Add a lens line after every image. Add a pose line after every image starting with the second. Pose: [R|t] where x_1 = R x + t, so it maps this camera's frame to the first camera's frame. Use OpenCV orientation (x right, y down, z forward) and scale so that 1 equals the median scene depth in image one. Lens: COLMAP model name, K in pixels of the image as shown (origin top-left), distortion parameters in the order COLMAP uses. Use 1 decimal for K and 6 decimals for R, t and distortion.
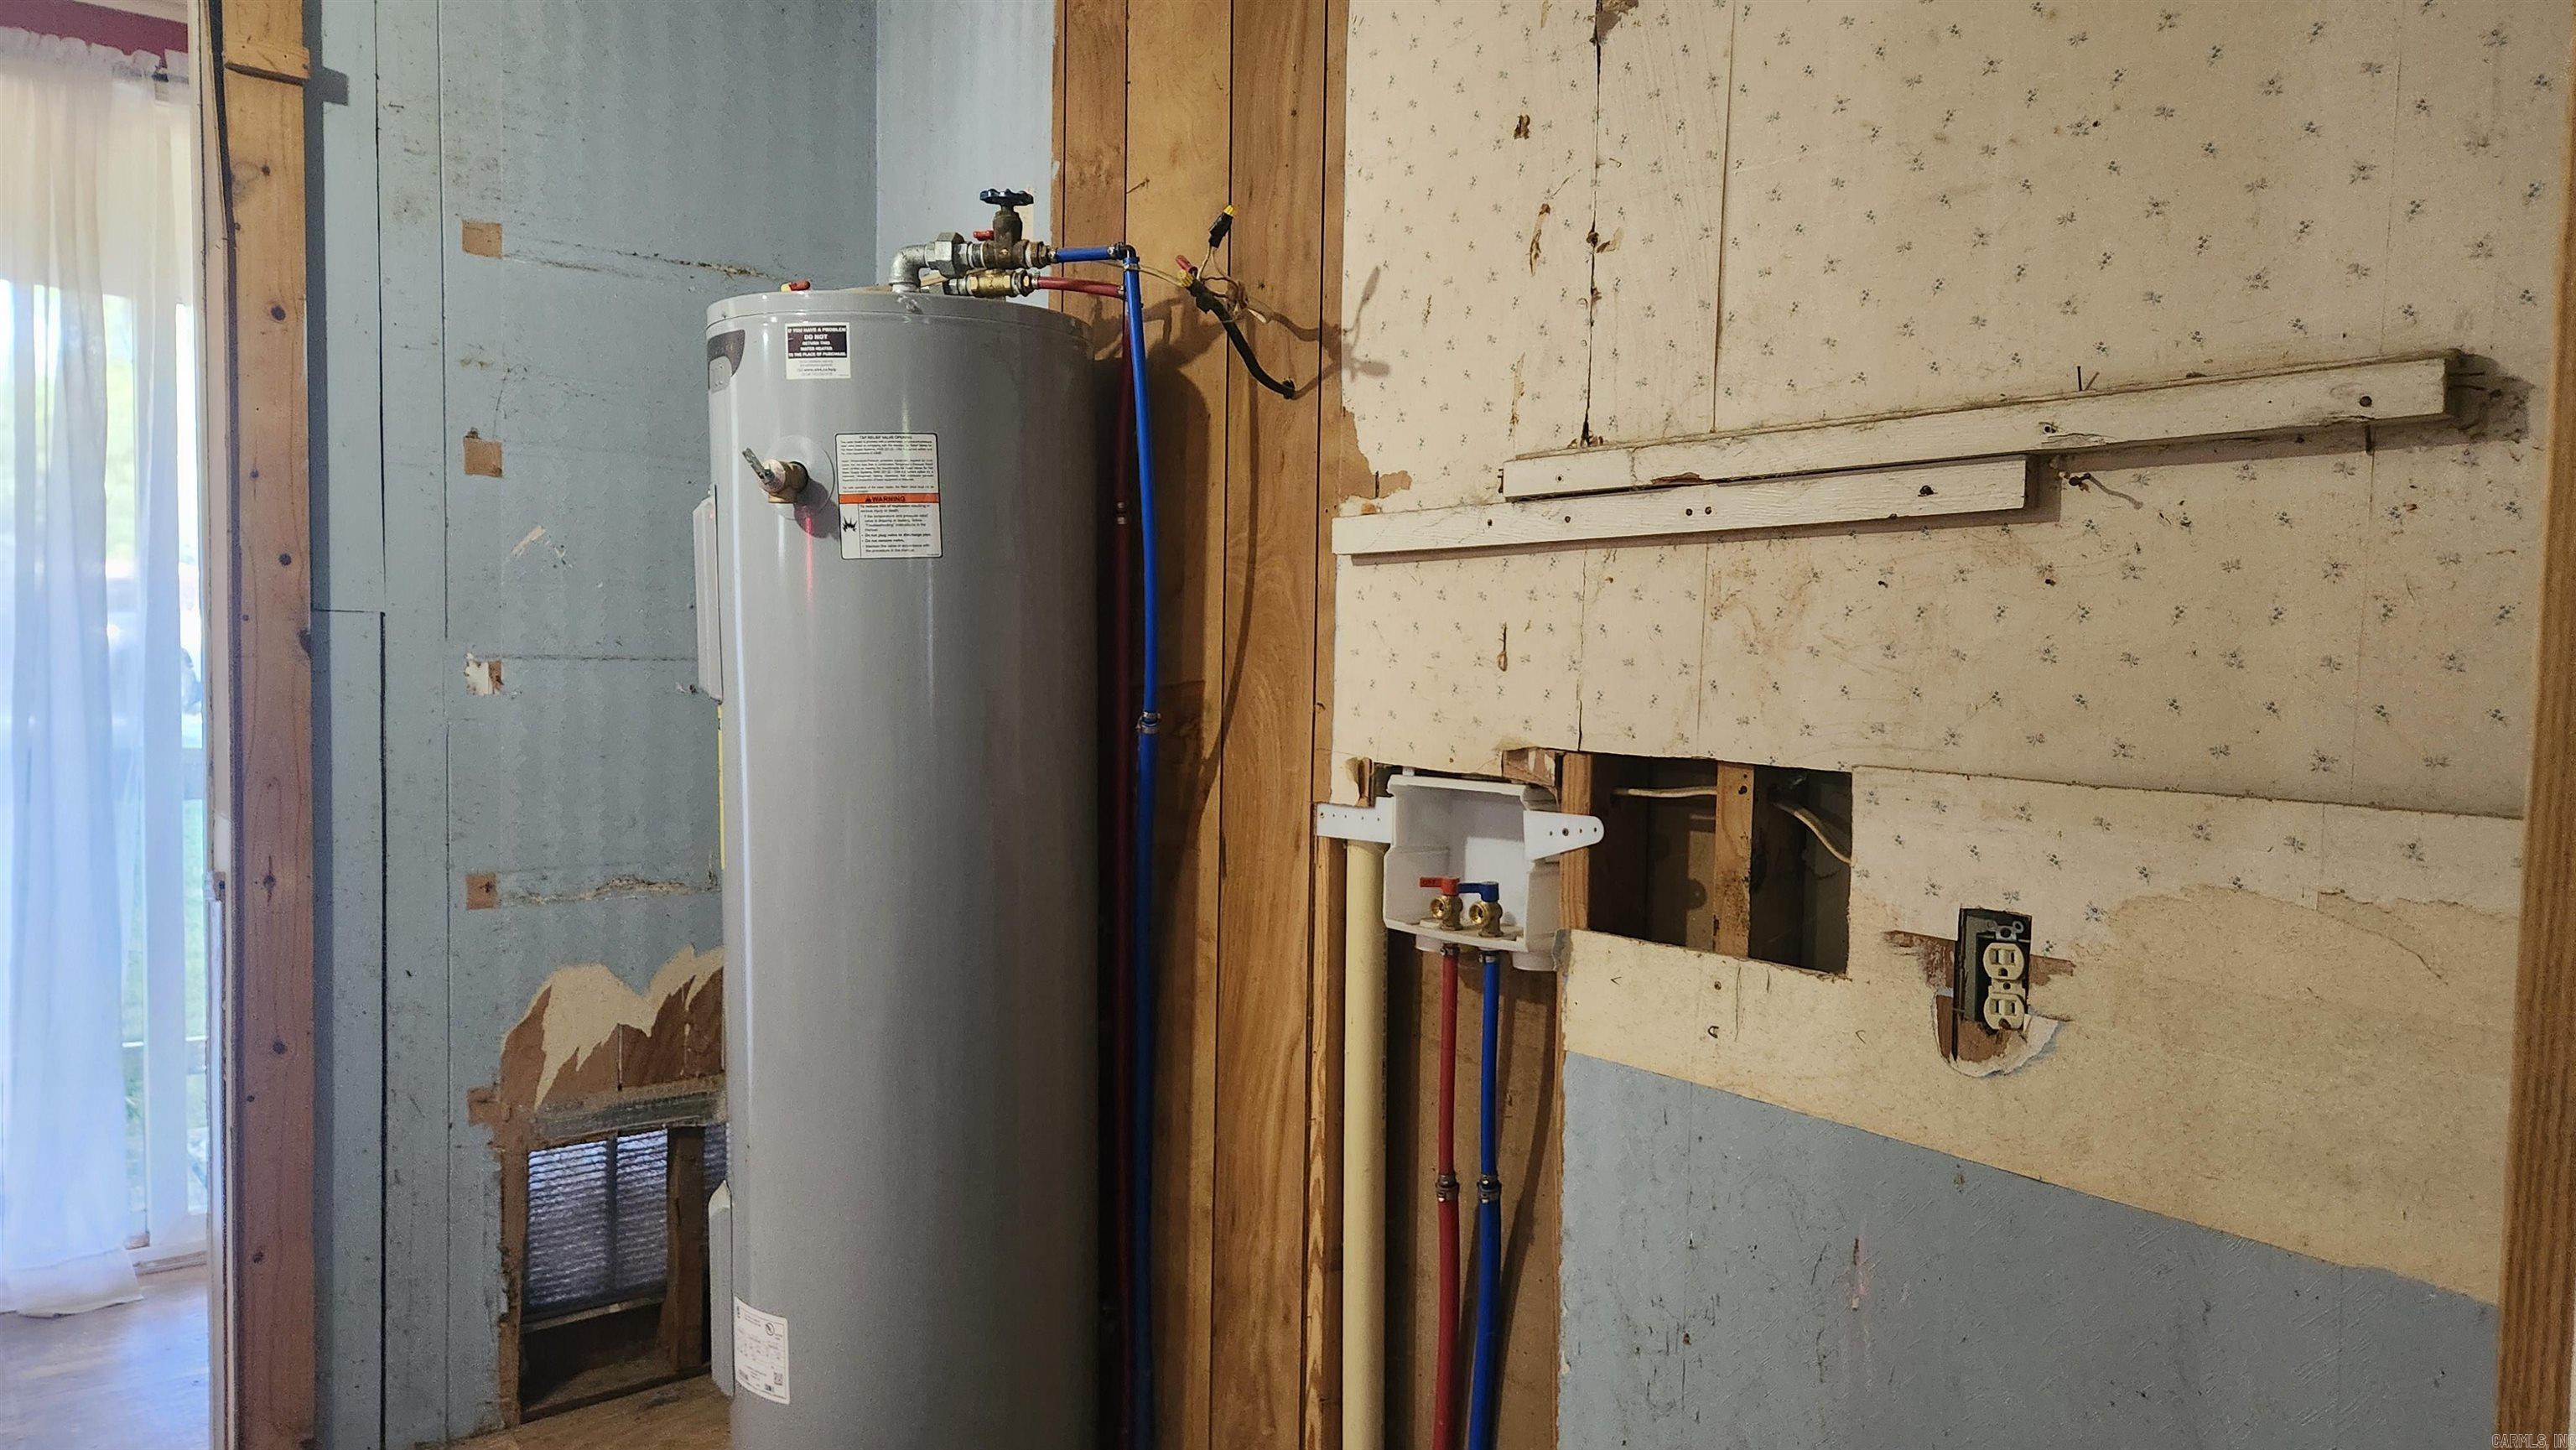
lens RADIAL K [[1715.0, 0, 1288.3], [0, 1715.0, 726.3], [0, 0, 1]] dist [0.067230, -0.052628]
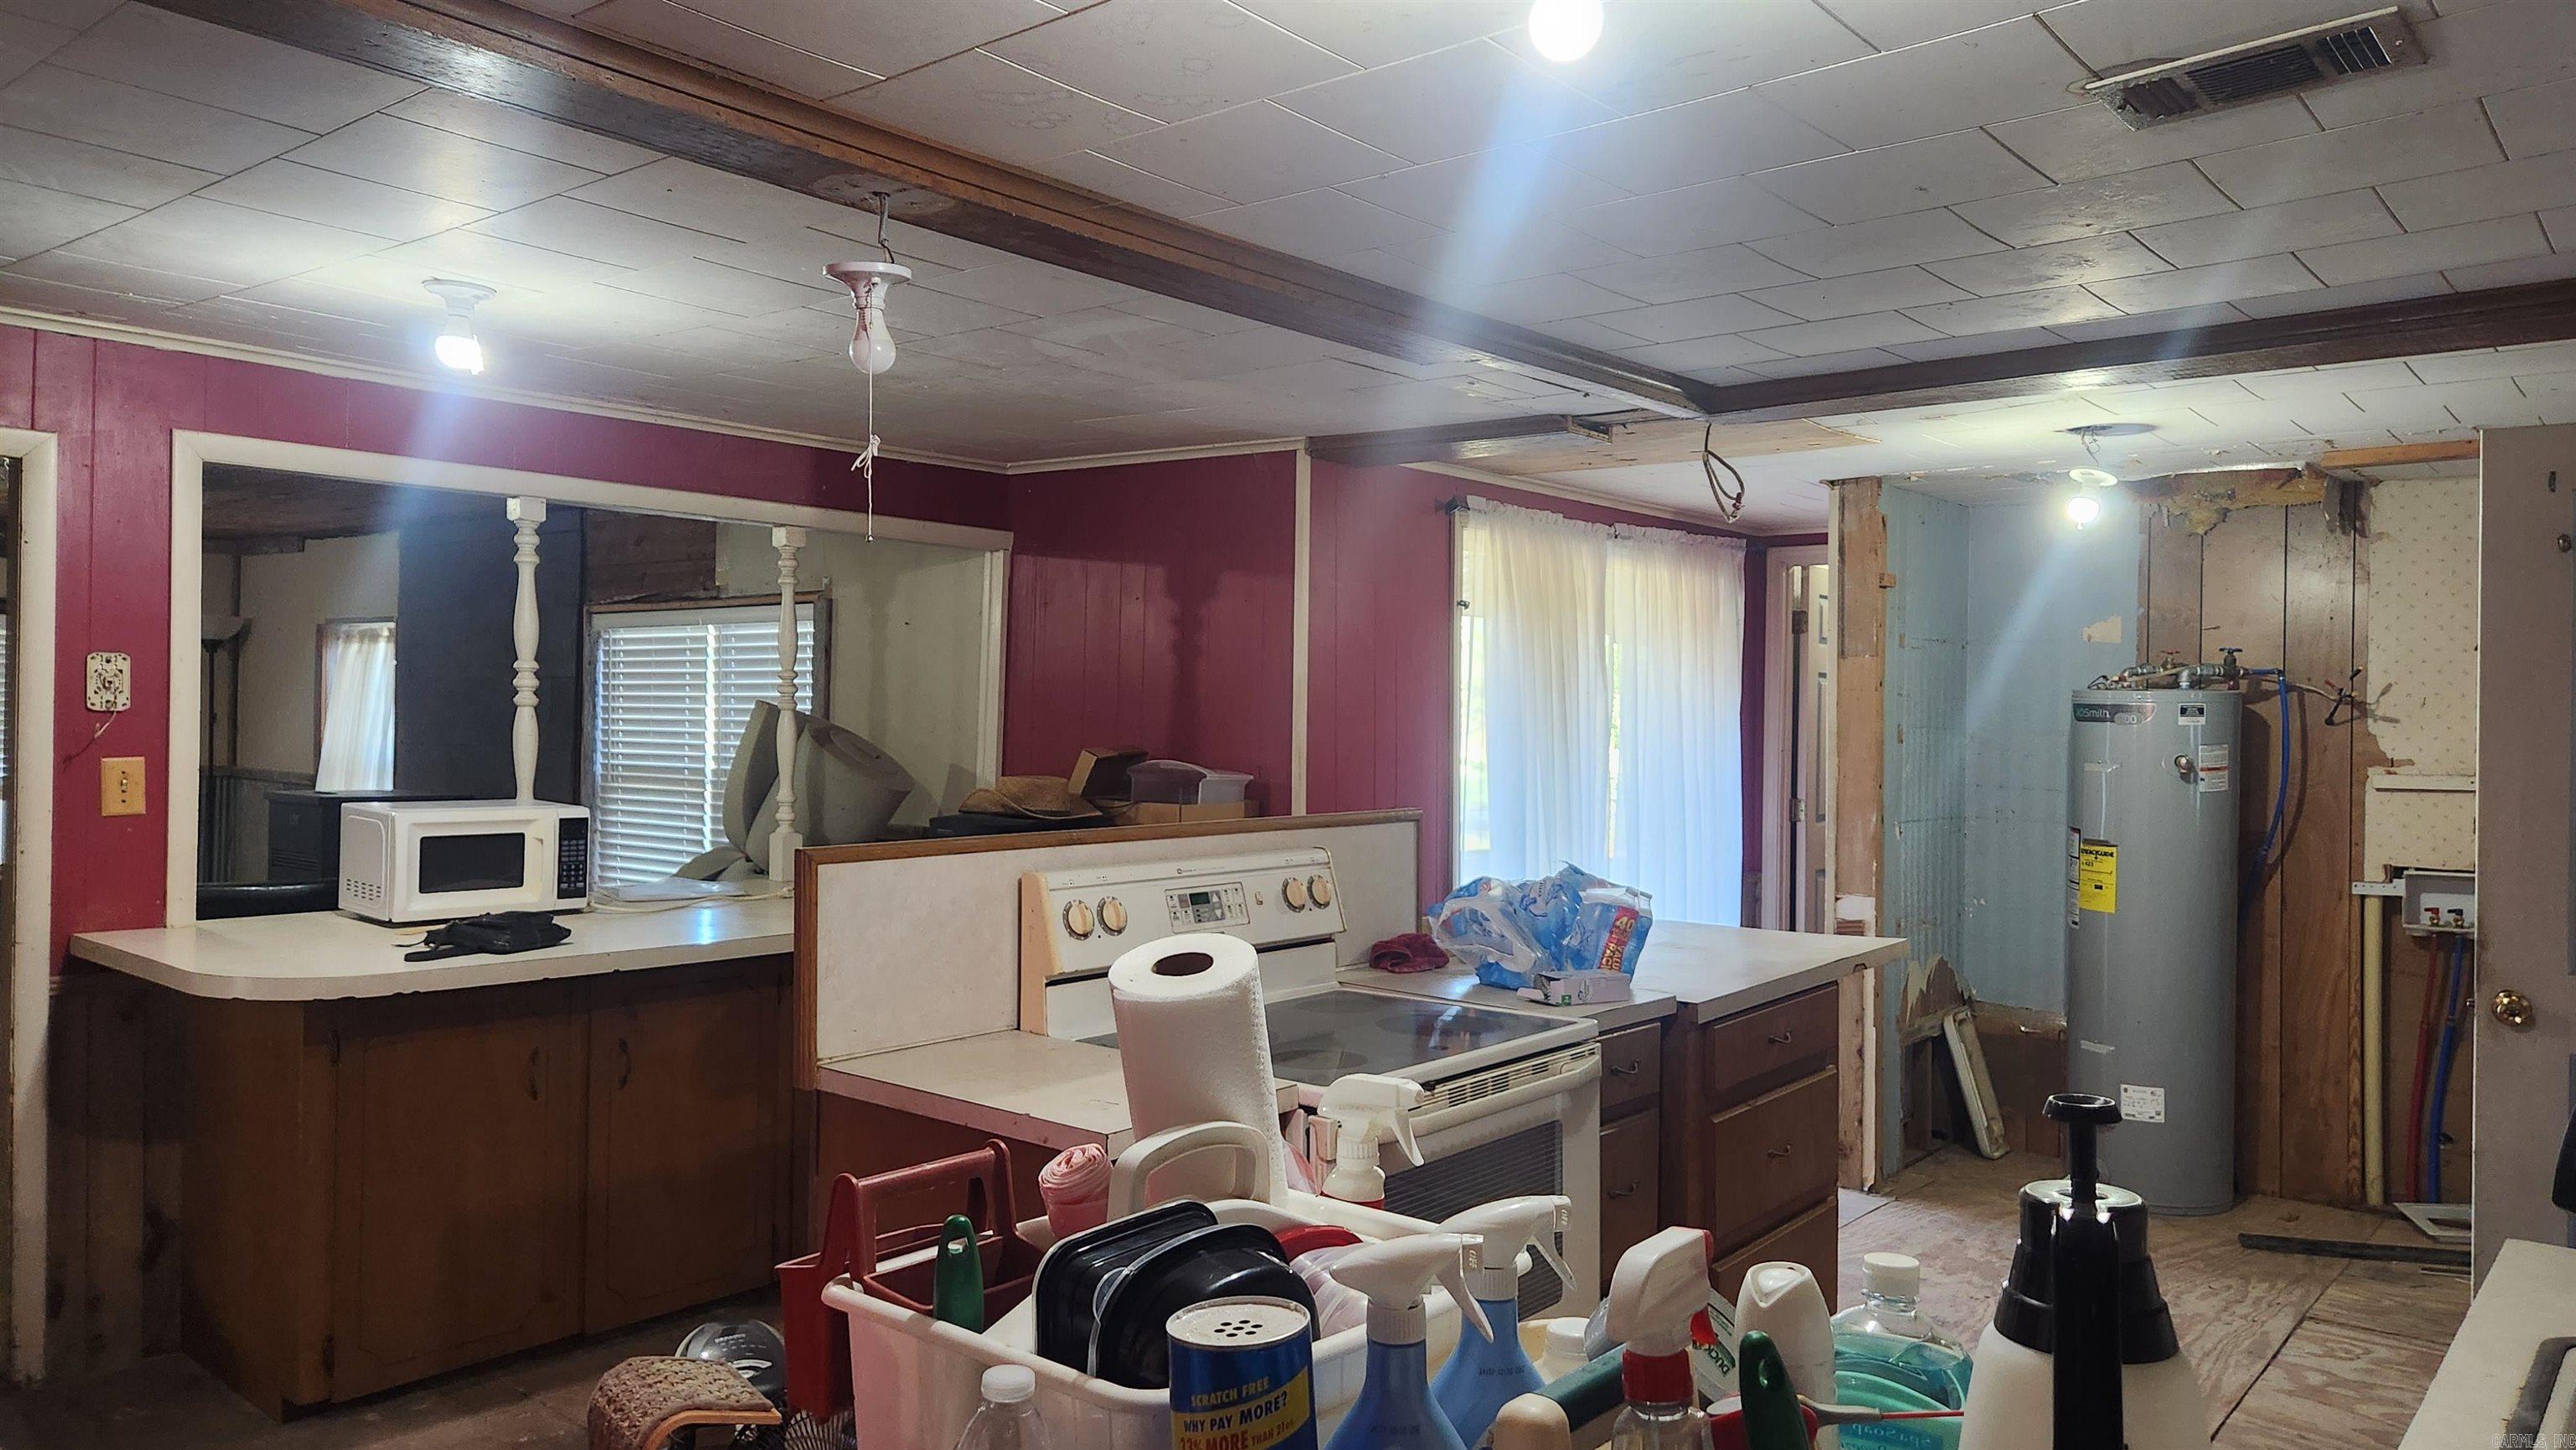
lens RADIAL K [[1715.0, 0, 1288.3], [0, 1715.0, 720.5], [0, 0, 1]] dist [0.067230, -0.052628]
pose [[0.985533, -0.009935, 0.169190, -2.072078], [0.016681, 0.999119, -0.038498, -0.126589], [-0.168658, 0.040763, 0.984831, -1.382525]]
